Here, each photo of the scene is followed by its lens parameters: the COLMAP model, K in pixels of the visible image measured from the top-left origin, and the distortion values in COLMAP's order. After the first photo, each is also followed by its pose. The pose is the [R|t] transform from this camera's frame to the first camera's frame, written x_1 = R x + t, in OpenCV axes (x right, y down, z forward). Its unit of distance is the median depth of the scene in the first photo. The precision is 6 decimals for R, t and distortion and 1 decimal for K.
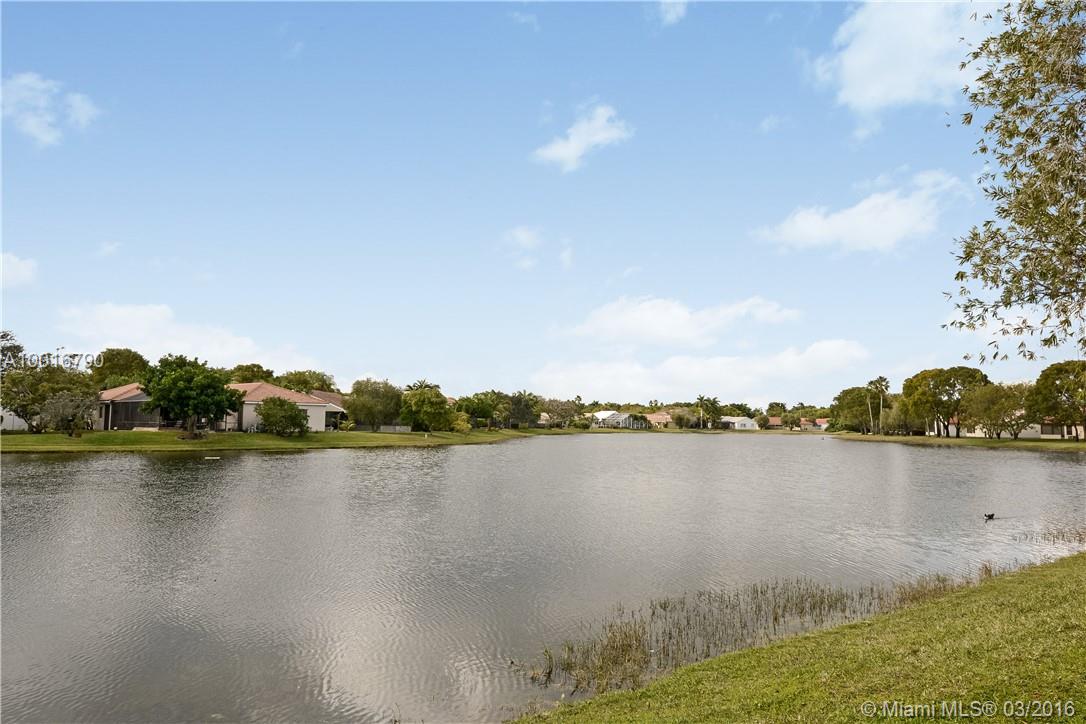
lens RADIAL K [[751.4, 0, 573.6], [0, 751.4, 374.2], [0, 0, 1]] dist [0.002072, -0.007229]
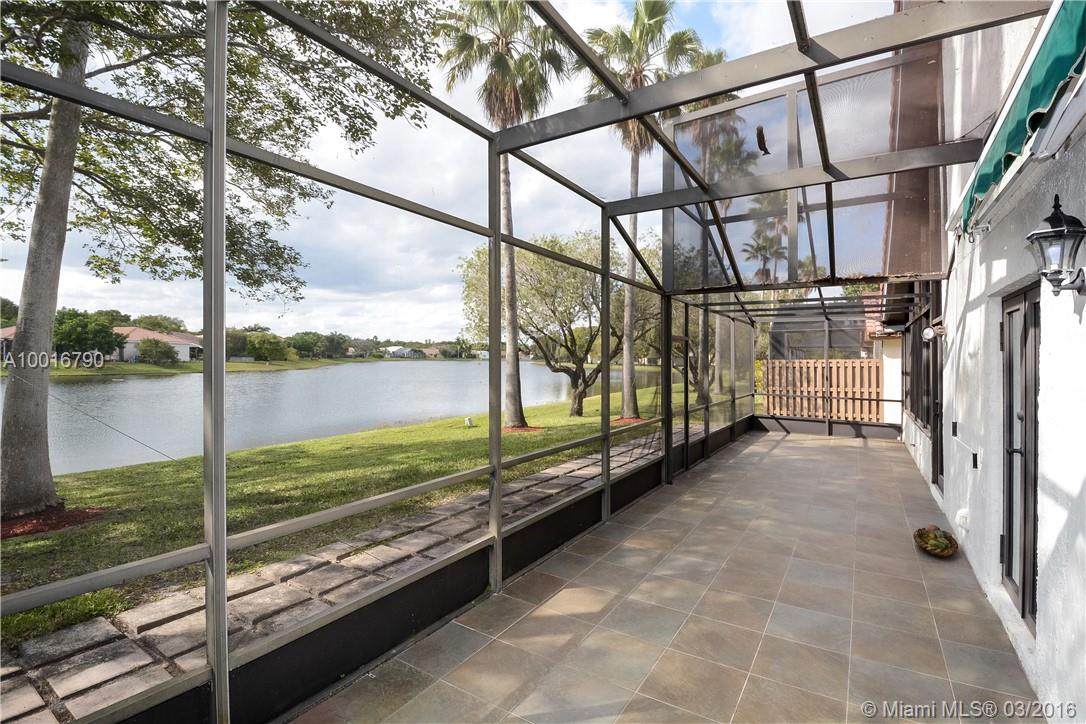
lens RADIAL K [[489.7, 0, 564.0], [0, 489.7, 358.1], [0, 0, 1]] dist [-0.010371, -0.001423]
pose [[0.931838, -0.000895, 0.362874, 0.009602], [-0.025799, 0.997303, 0.068712, -0.017756], [-0.361957, -0.073390, 0.929301, -0.184692]]
